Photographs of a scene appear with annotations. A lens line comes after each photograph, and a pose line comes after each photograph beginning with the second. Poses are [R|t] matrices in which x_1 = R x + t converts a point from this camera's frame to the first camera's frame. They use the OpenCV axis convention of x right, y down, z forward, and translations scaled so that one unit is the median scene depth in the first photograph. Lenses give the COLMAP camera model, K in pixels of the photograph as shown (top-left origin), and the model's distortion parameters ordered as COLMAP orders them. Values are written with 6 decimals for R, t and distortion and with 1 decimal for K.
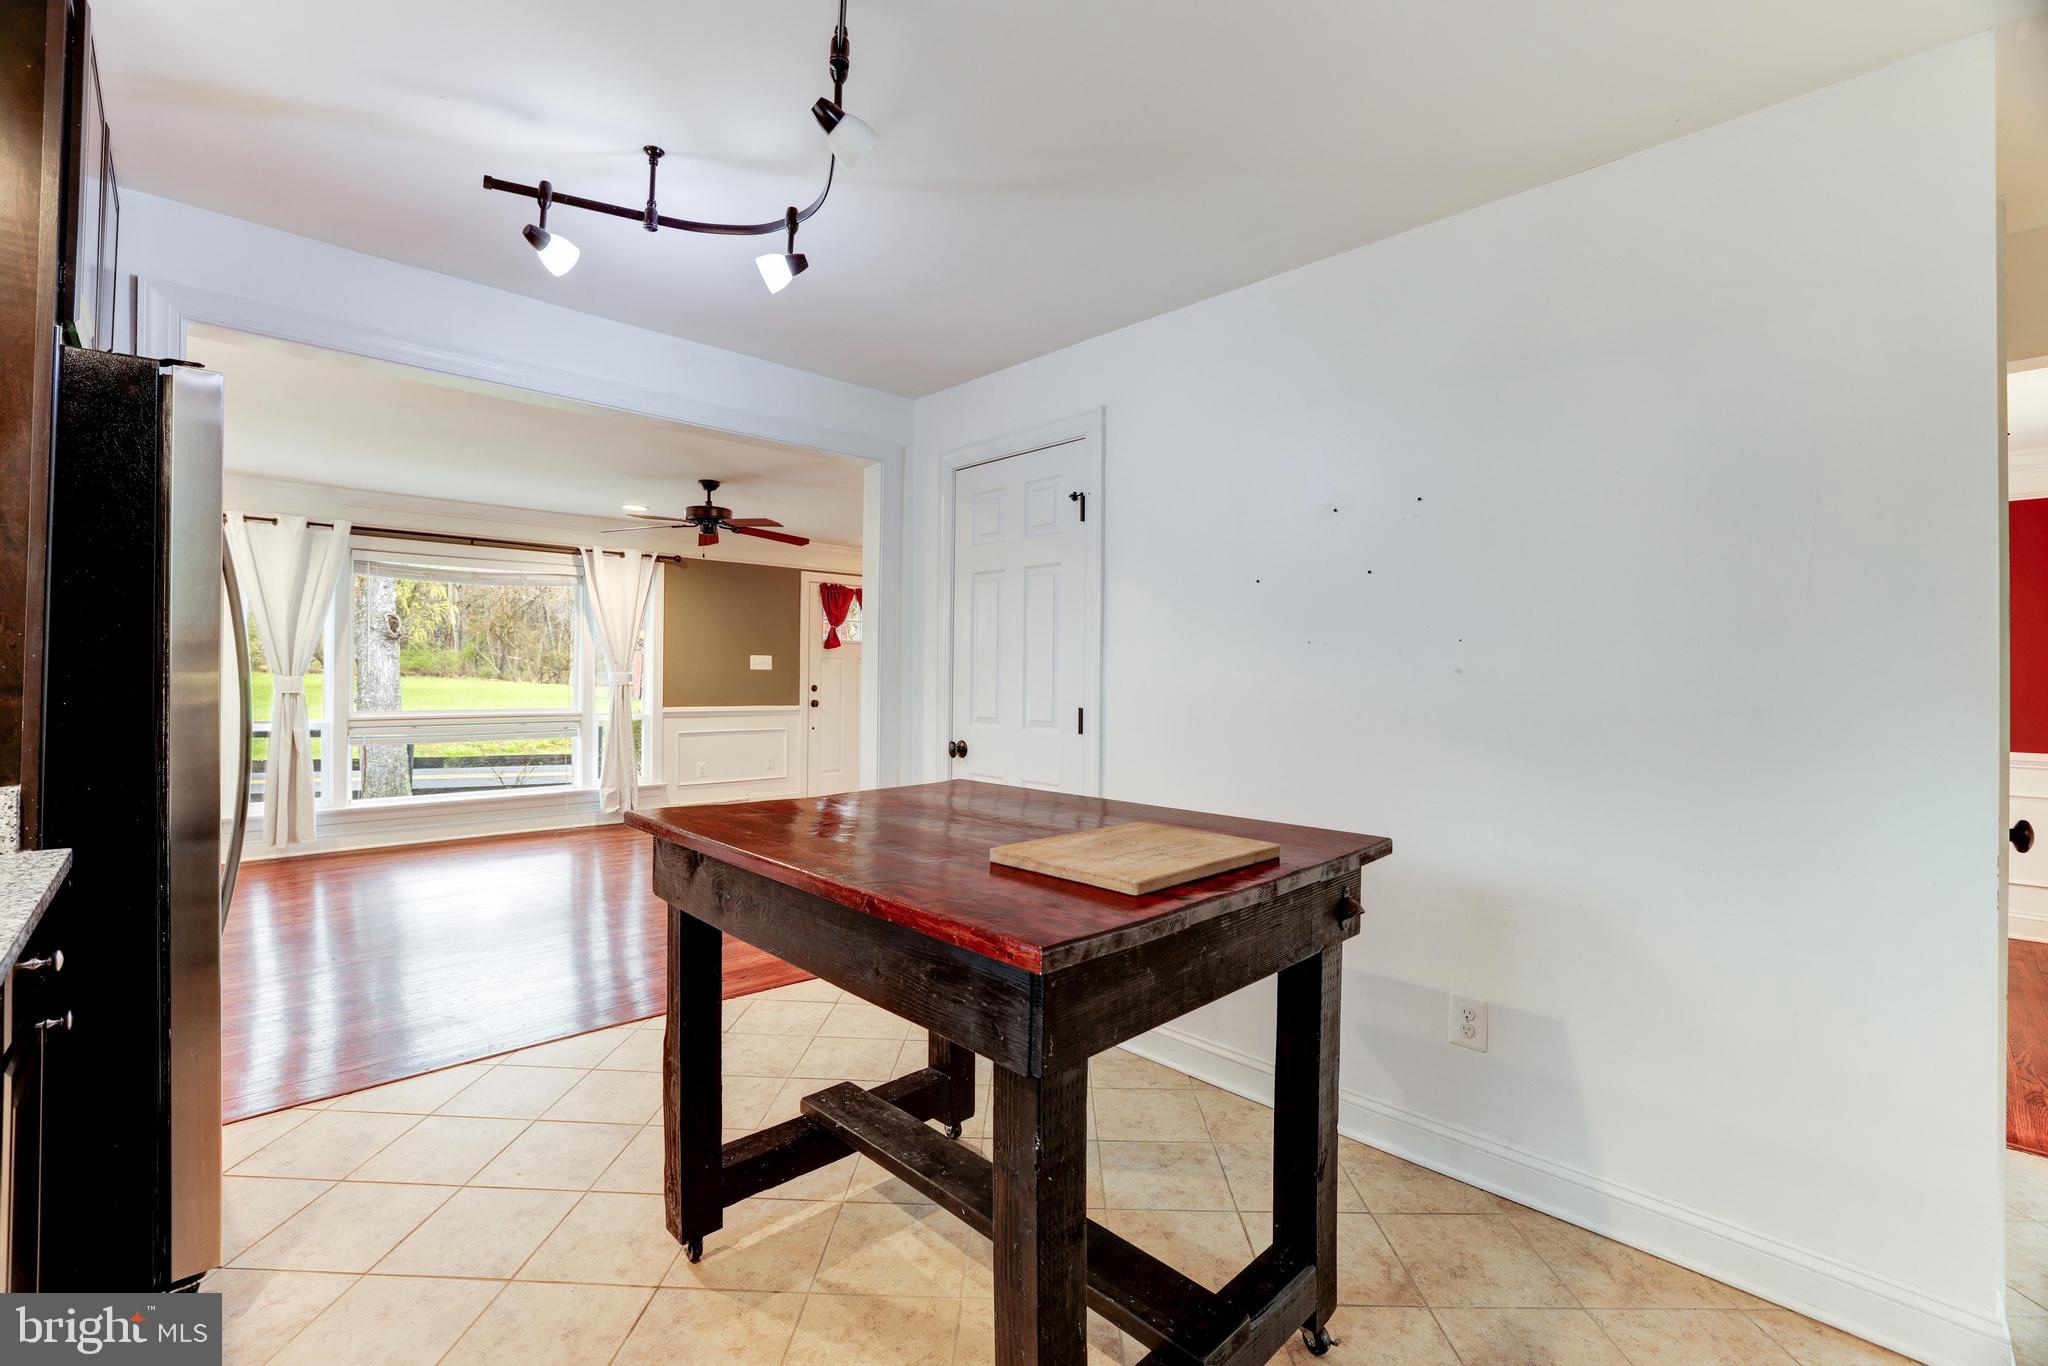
lens RADIAL K [[888.6, 0, 1022.7], [0, 888.6, 669.9], [0, 0, 1]] dist [-0.052043, 0.019713]
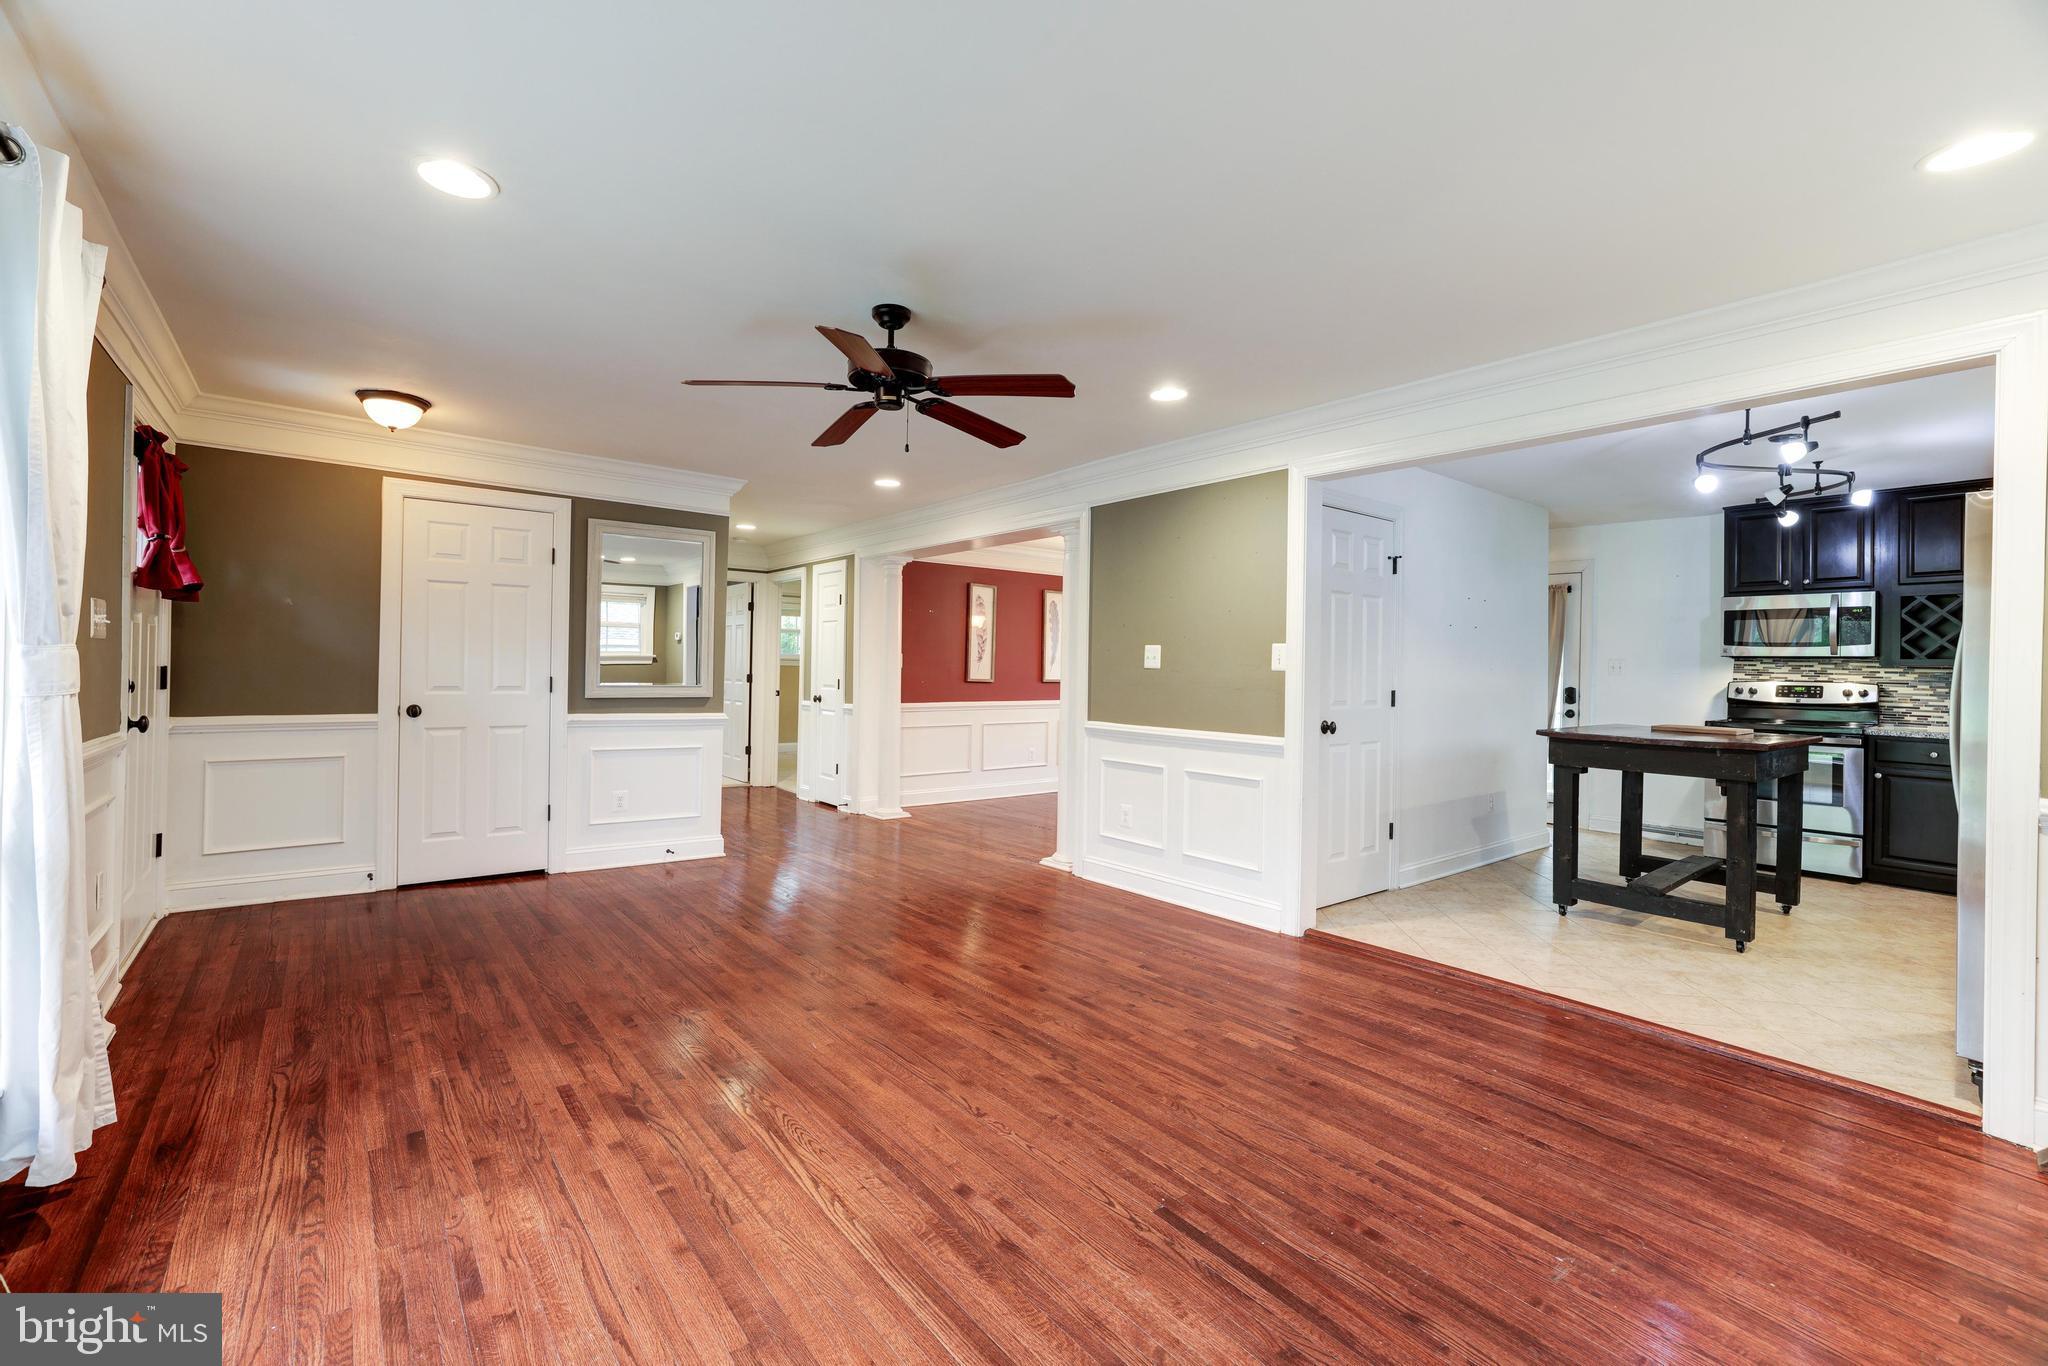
lens RADIAL K [[881.7, 0, 1020.5], [0, 881.7, 666.1], [0, 0, 1]] dist [-0.029678, 0.017864]
pose [[0.097428, -0.005910, 0.995225, -0.697201], [-0.021464, 0.999737, 0.008038, 0.000383], [-0.995011, -0.022144, 0.097275, 0.674271]]
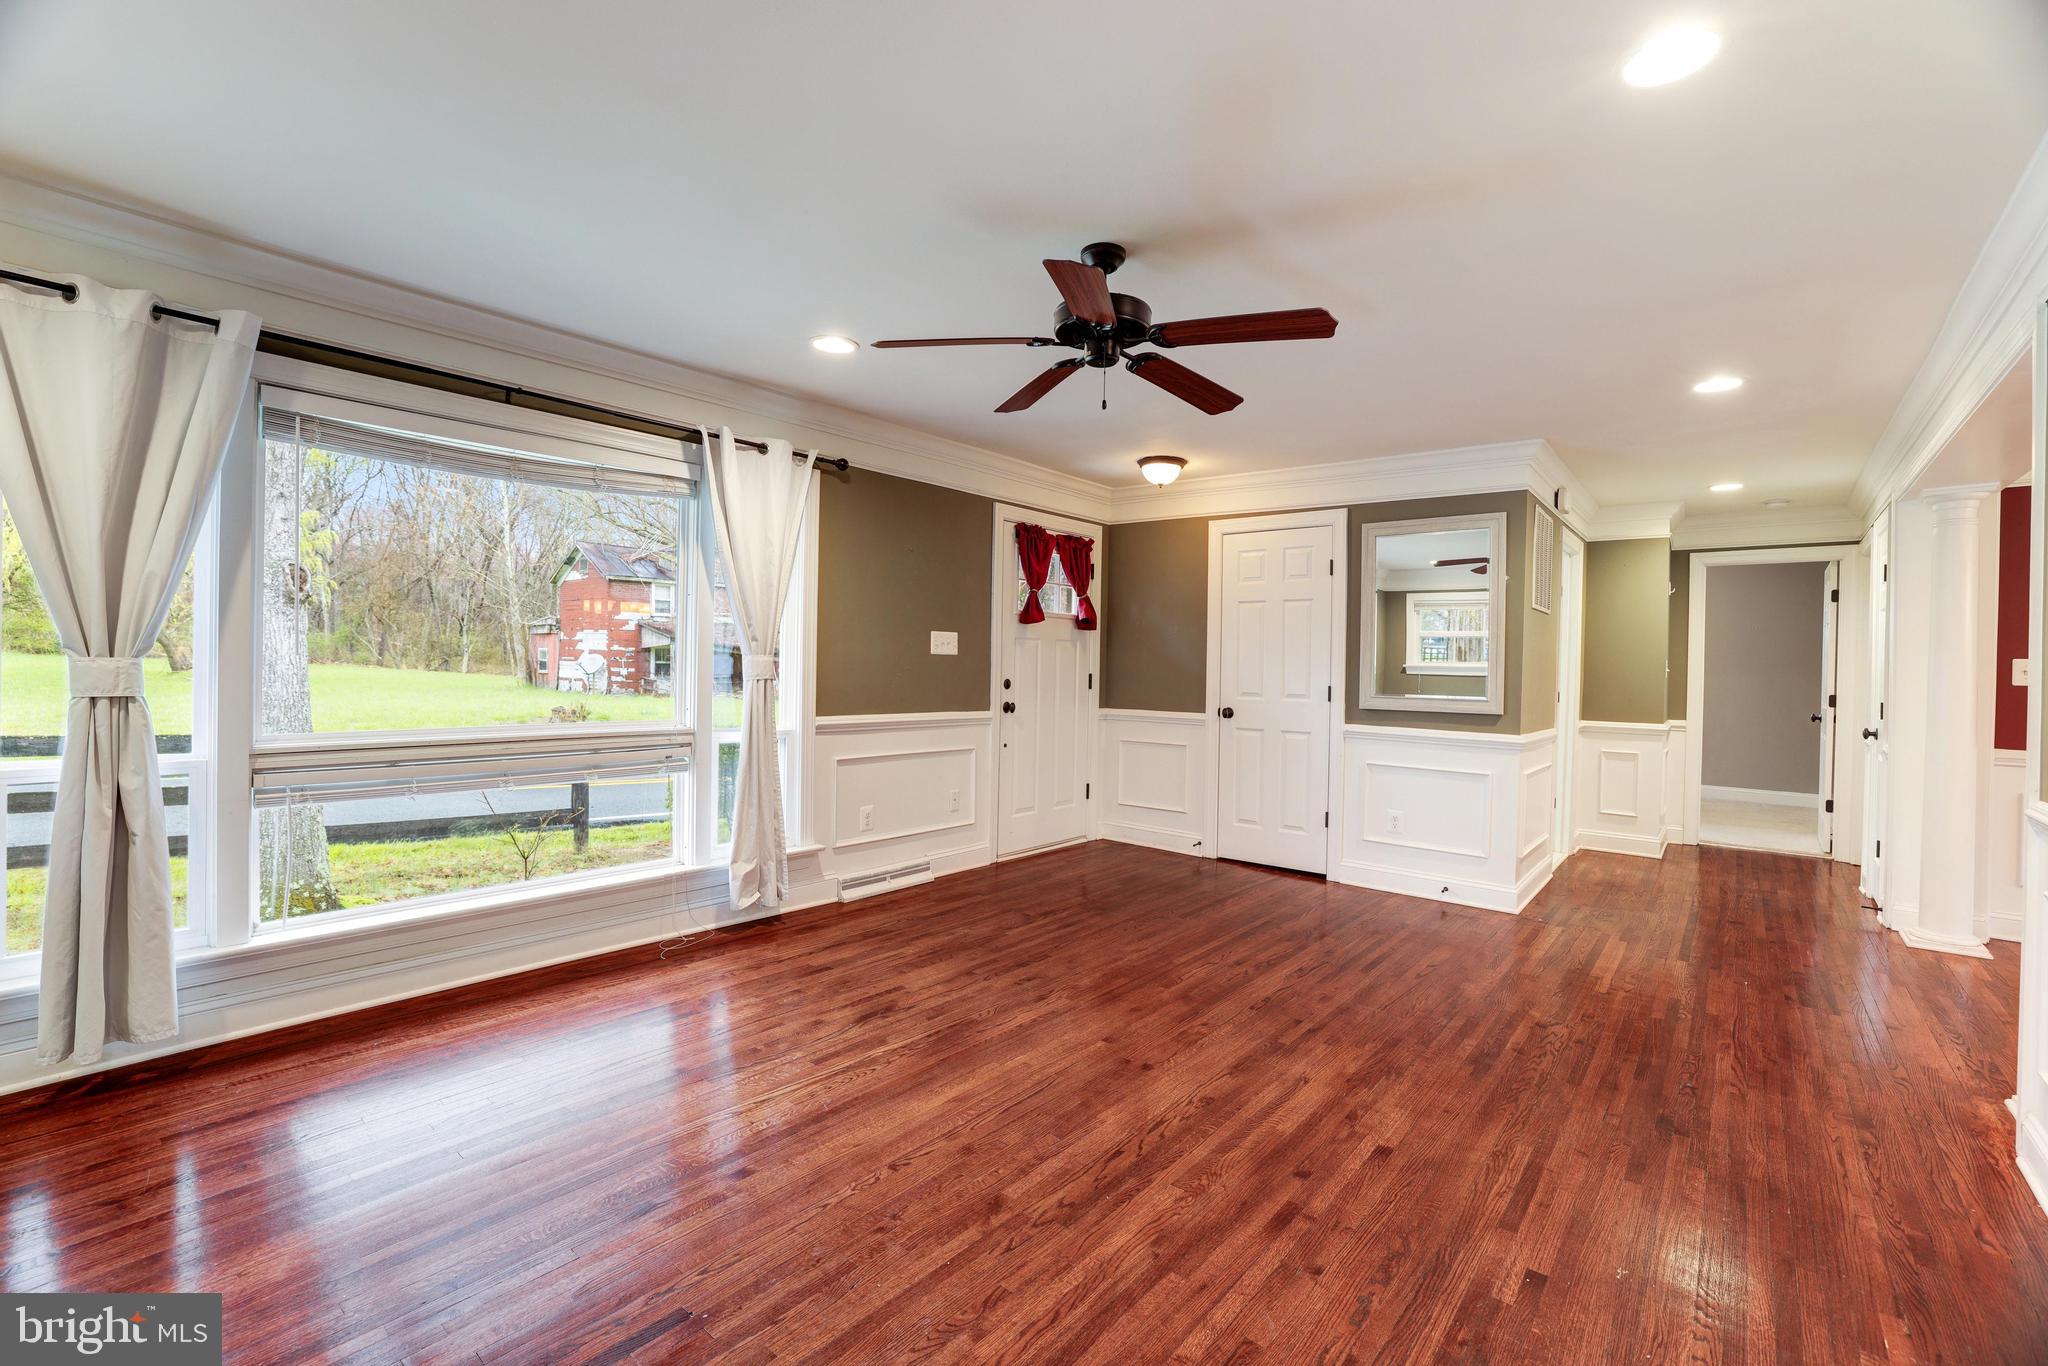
lens RADIAL K [[888.6, 0, 1022.7], [0, 888.6, 669.9], [0, 0, 1]] dist [-0.052043, 0.019713]
pose [[0.994729, 0.007335, 0.102278, -0.346880], [-0.008439, 0.999911, 0.010359, 0.004101], [-0.102192, -0.011168, 0.994702, 0.416957]]
